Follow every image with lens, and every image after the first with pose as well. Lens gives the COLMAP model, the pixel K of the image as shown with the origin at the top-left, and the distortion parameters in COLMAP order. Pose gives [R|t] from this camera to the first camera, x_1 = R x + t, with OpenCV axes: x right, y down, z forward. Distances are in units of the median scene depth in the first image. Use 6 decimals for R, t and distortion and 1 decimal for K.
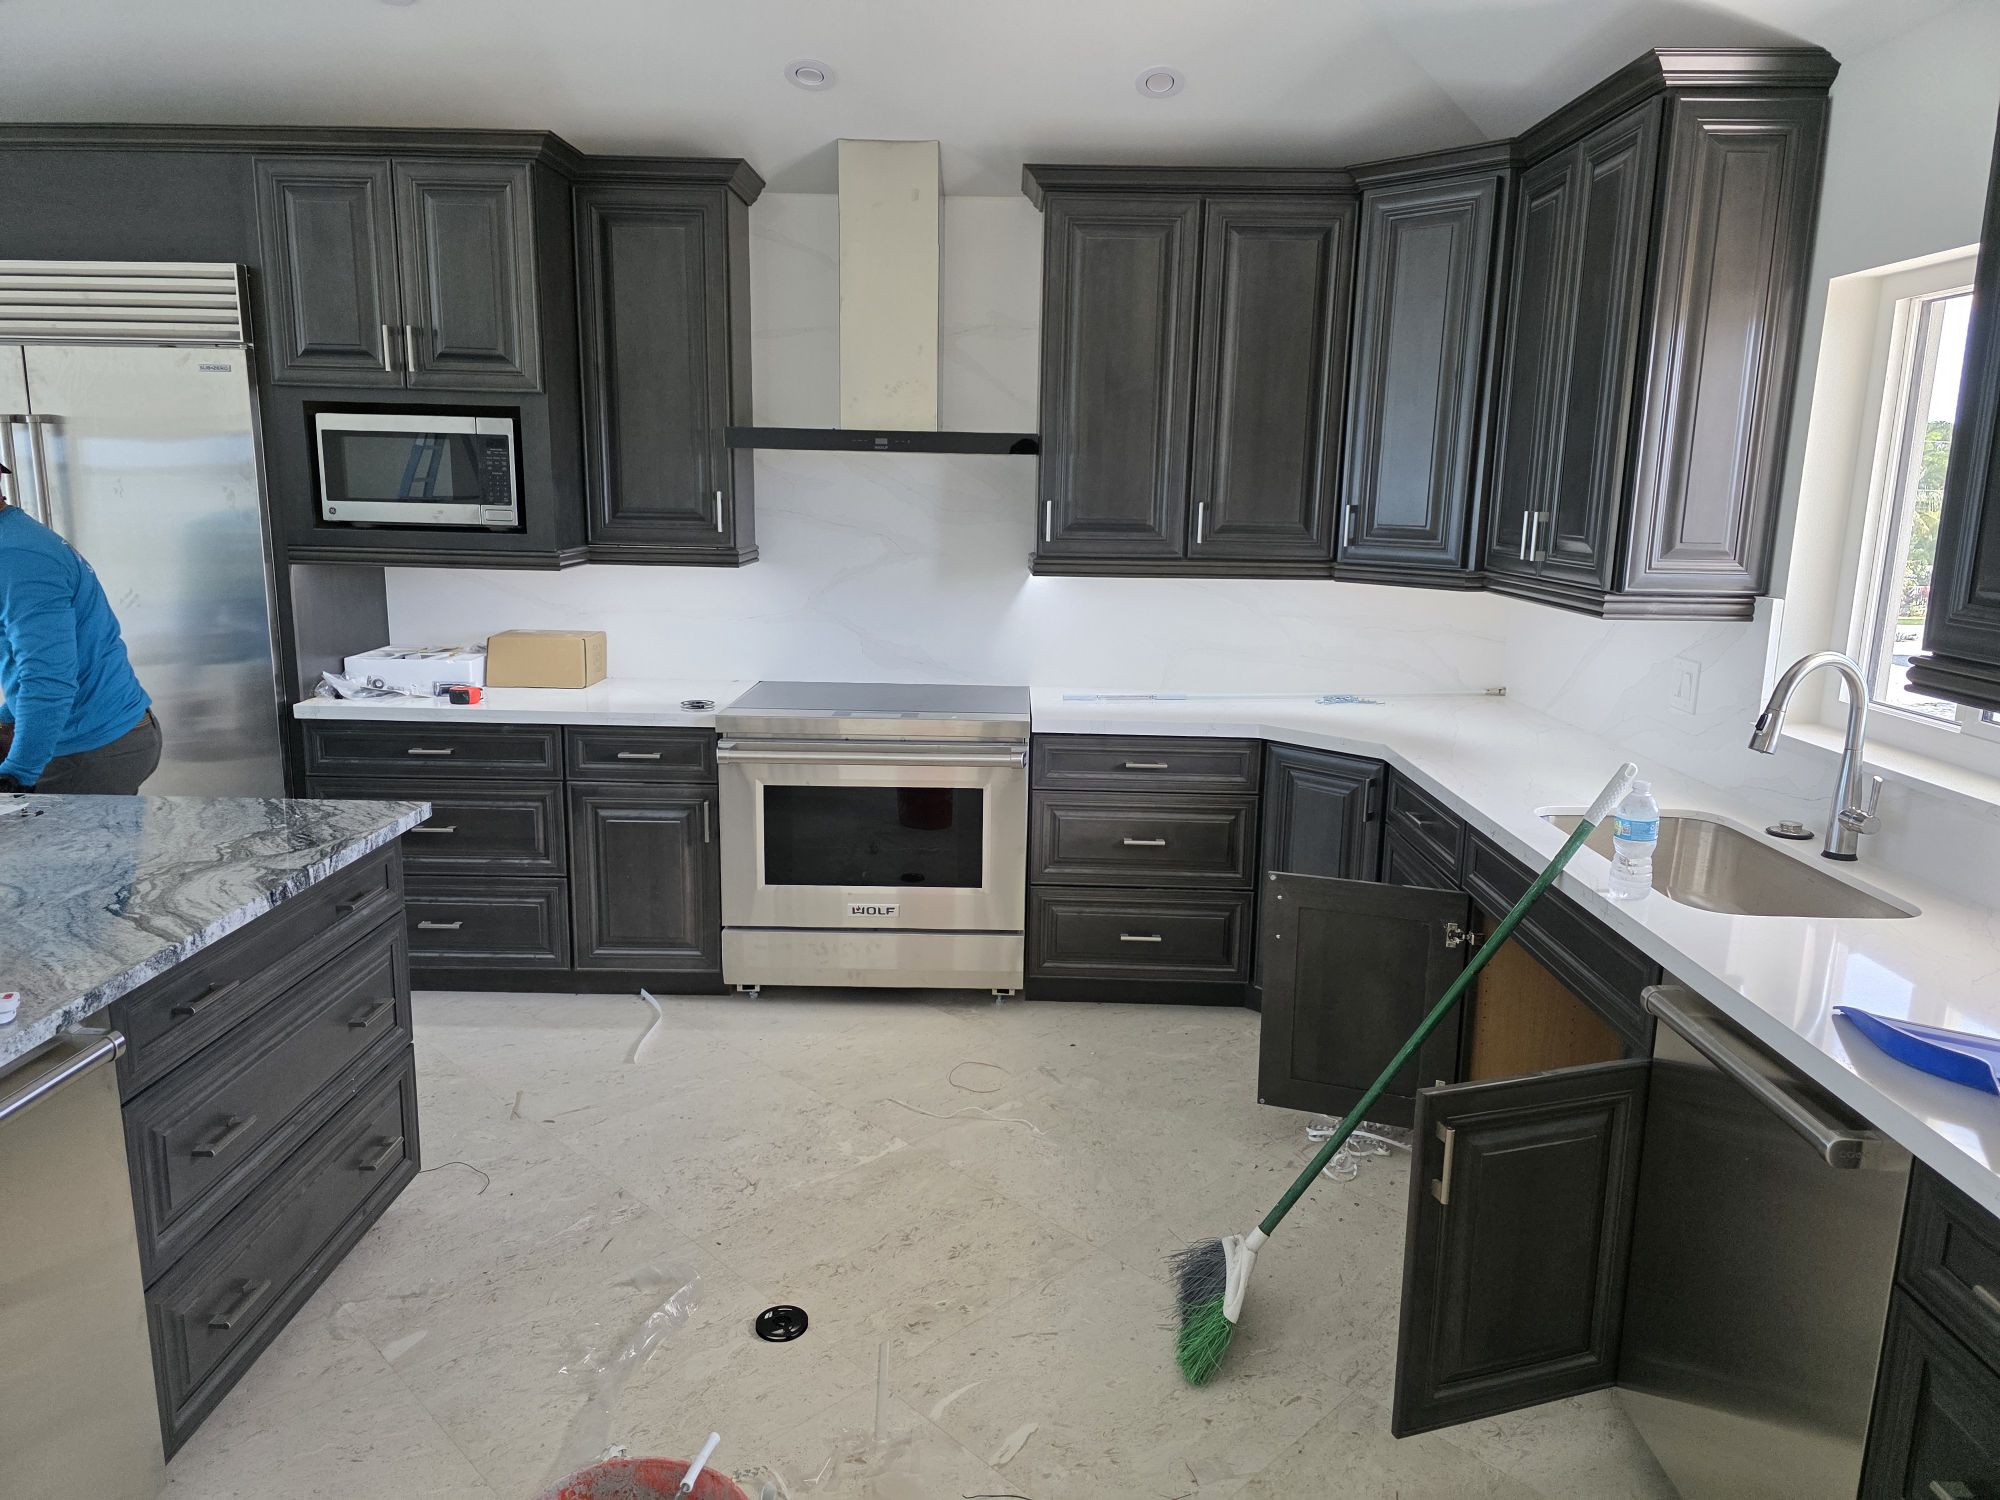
lens RADIAL K [[1349.3, 0, 999.7], [0, 1349.3, 728.3], [0, 0, 1]] dist [0.073779, -0.066846]
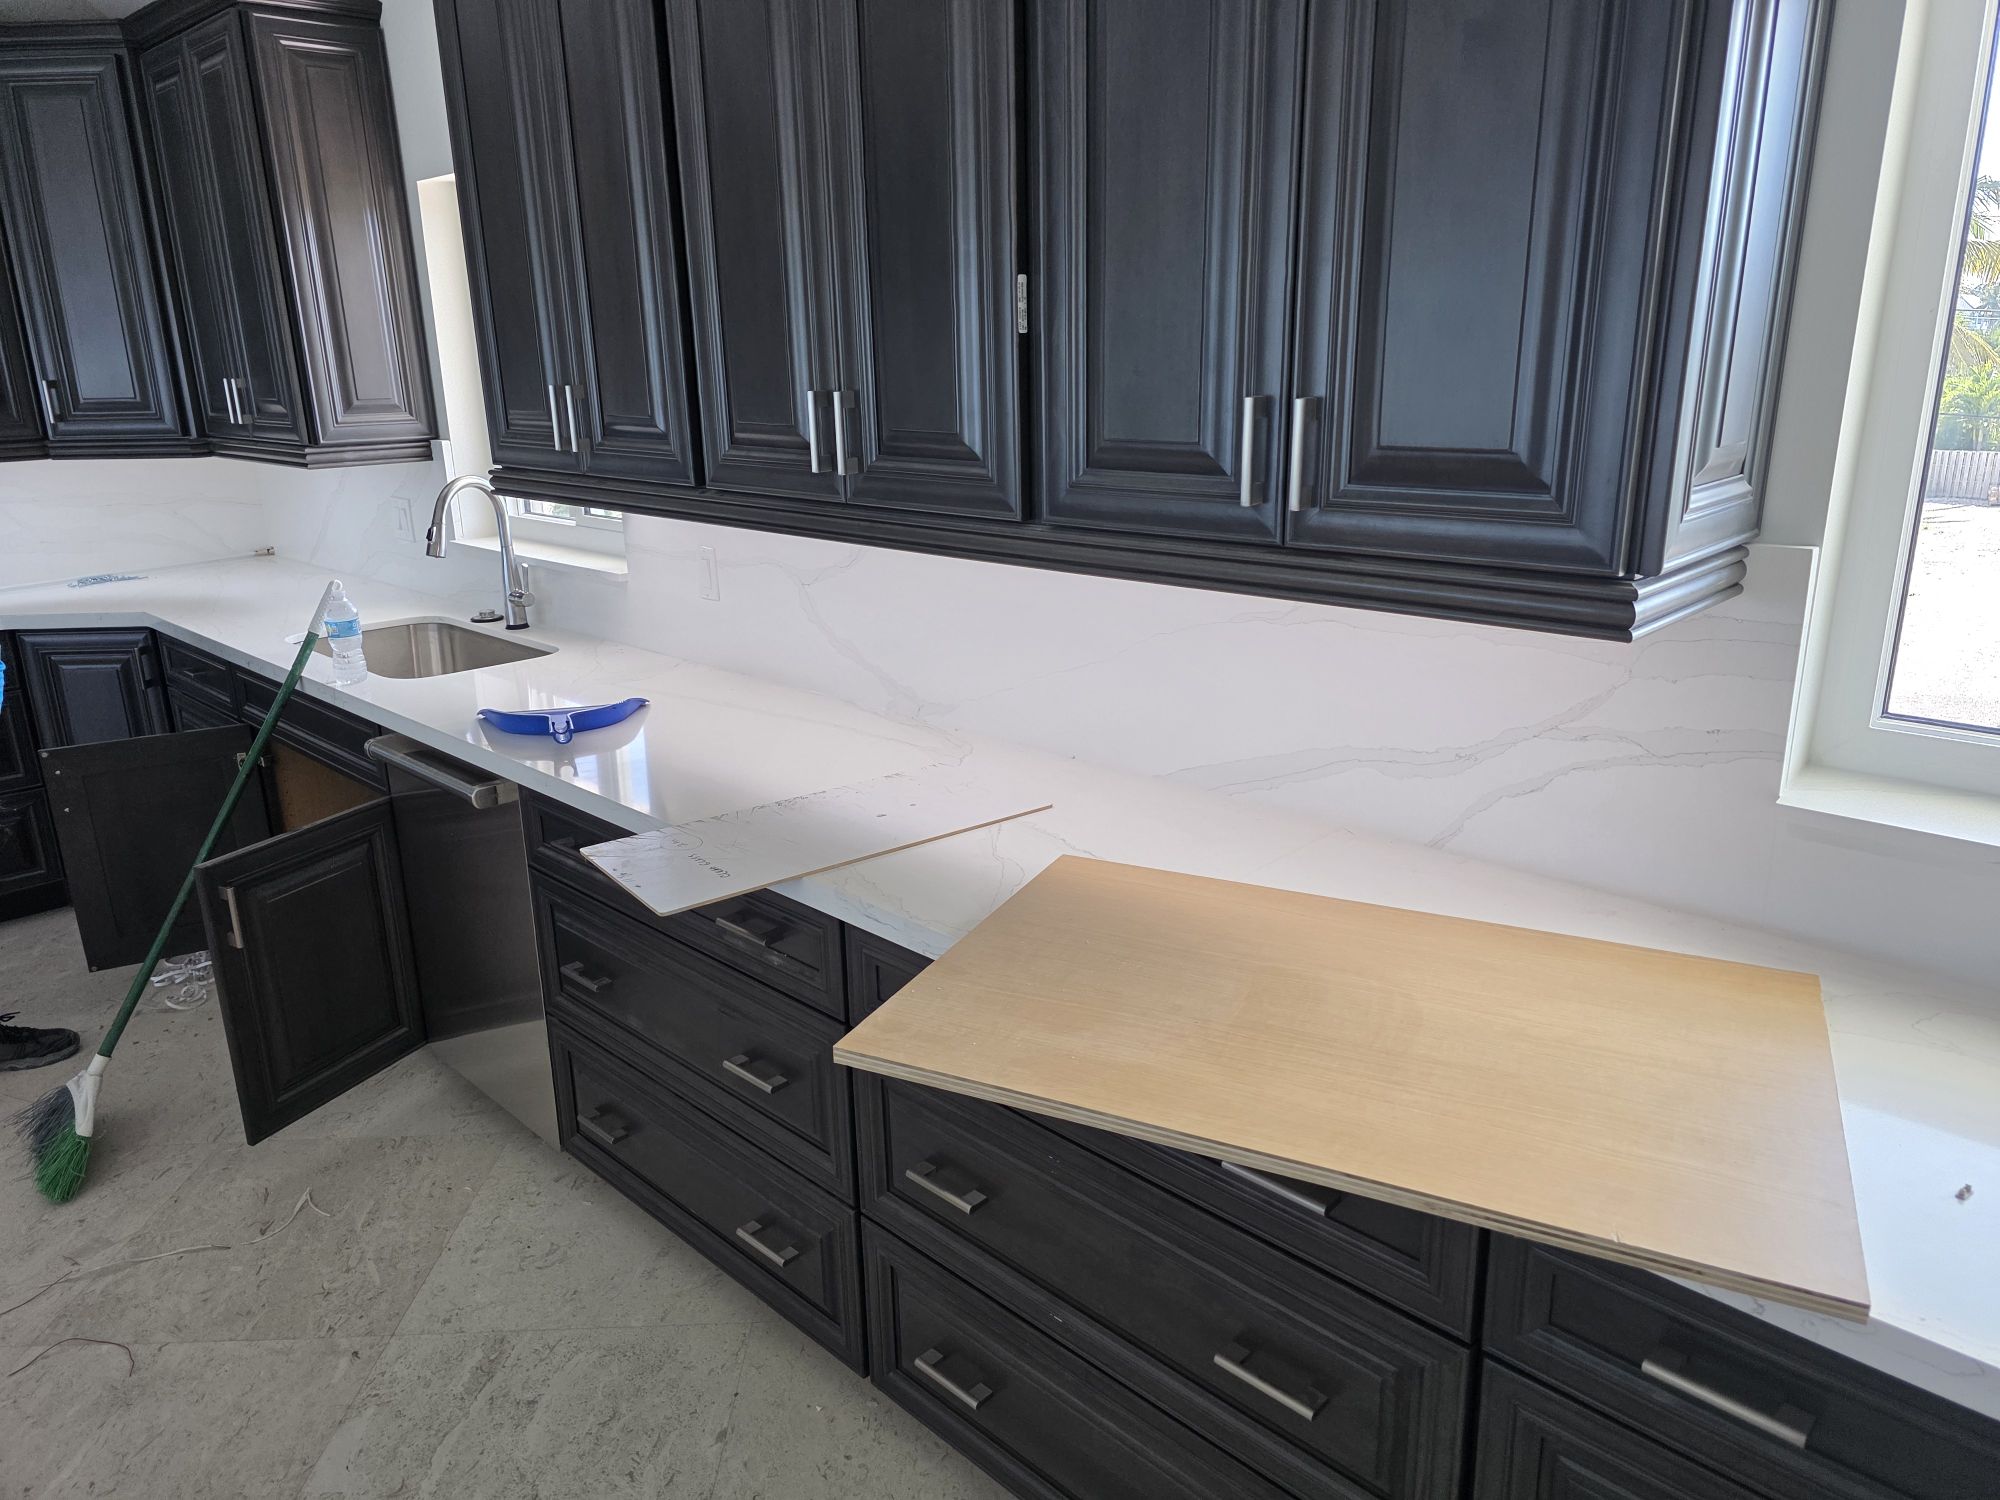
lens RADIAL K [[1349.3, 0, 999.7], [0, 1349.3, 728.3], [0, 0, 1]] dist [0.073779, -0.066846]
pose [[0.694059, -0.230751, 0.681935, -0.001110], [0.165683, 0.973012, 0.160616, 0.046352], [-0.700593, 0.001508, 0.713559, -0.260053]]
